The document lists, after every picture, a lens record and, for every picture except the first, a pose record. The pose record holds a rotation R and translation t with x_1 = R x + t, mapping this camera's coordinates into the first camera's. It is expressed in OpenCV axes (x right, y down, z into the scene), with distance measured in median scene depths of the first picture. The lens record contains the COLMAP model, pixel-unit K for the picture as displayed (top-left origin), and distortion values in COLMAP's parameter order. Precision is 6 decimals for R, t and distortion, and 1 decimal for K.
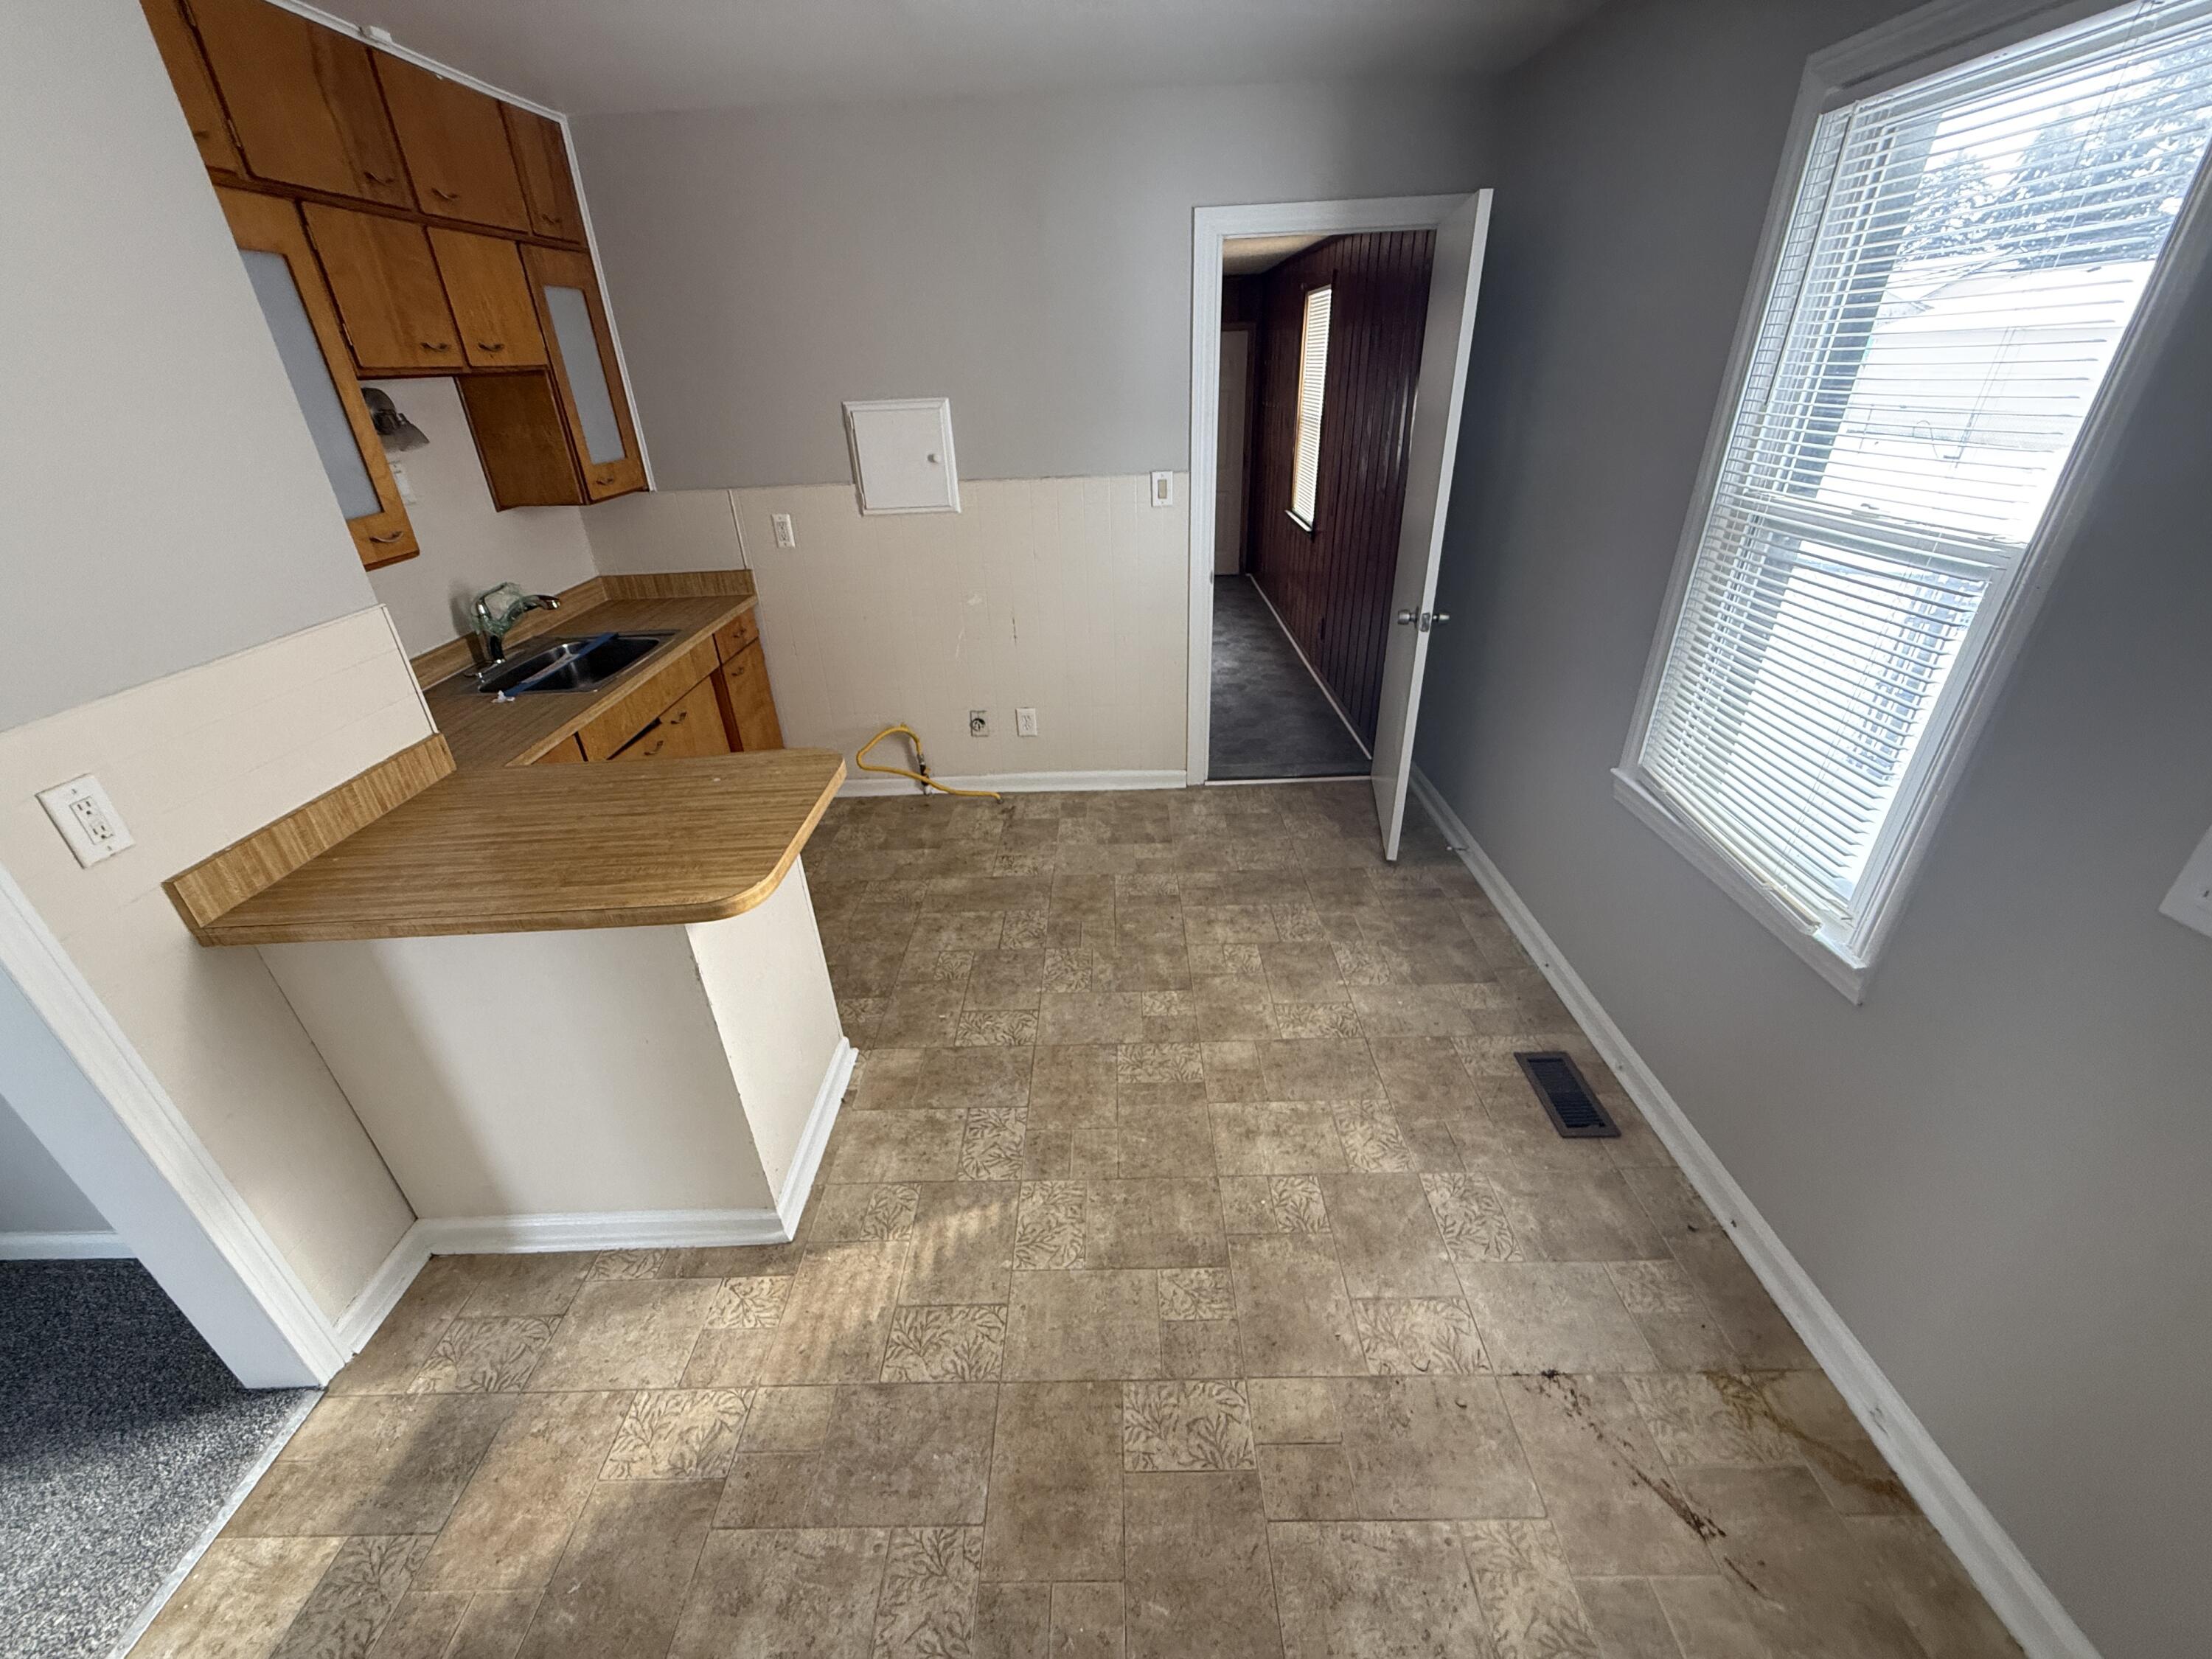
lens RADIAL K [[876.5, 0, 1099.4], [0, 876.5, 826.8], [0, 0, 1]] dist [-0.002280, -0.000195]
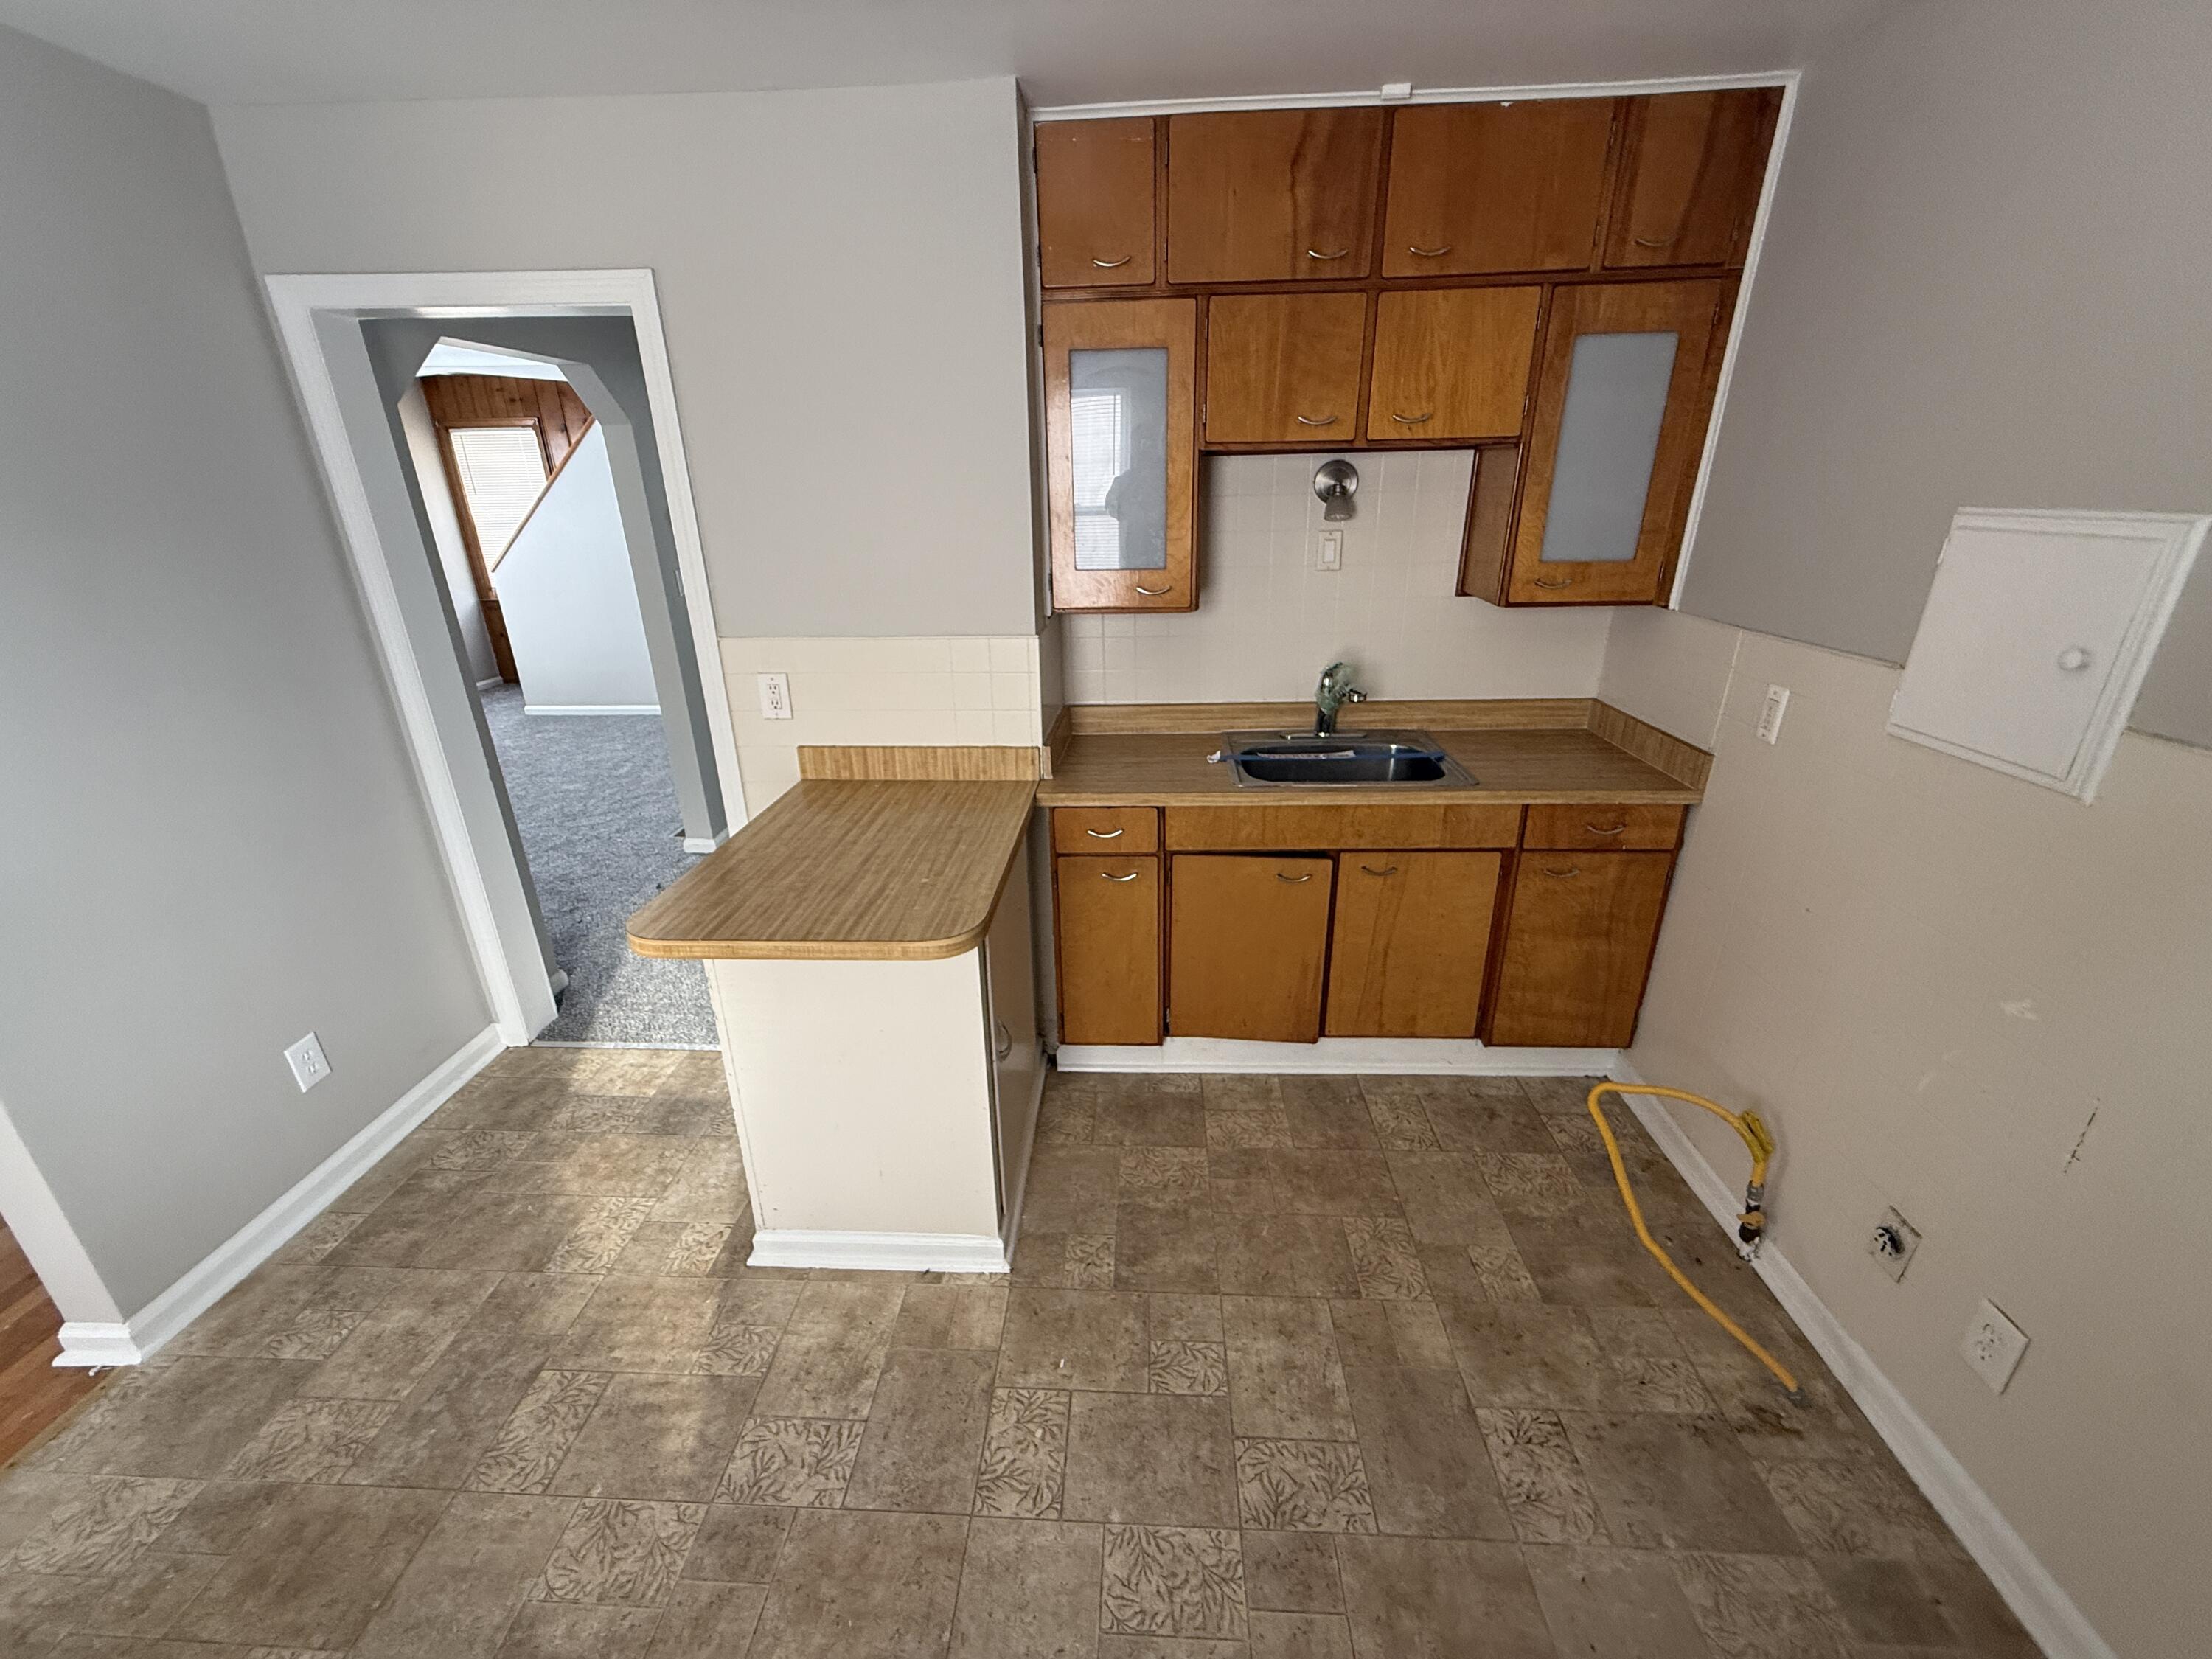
lens RADIAL K [[876.5, 0, 1099.4], [0, 876.5, 826.8], [0, 0, 1]] dist [-0.002280, -0.000195]
pose [[-0.043497, 0.400515, -0.915257, 0.284824], [-0.454149, 0.808071, 0.375193, -0.402565], [0.889863, 0.431983, 0.146745, 0.767135]]
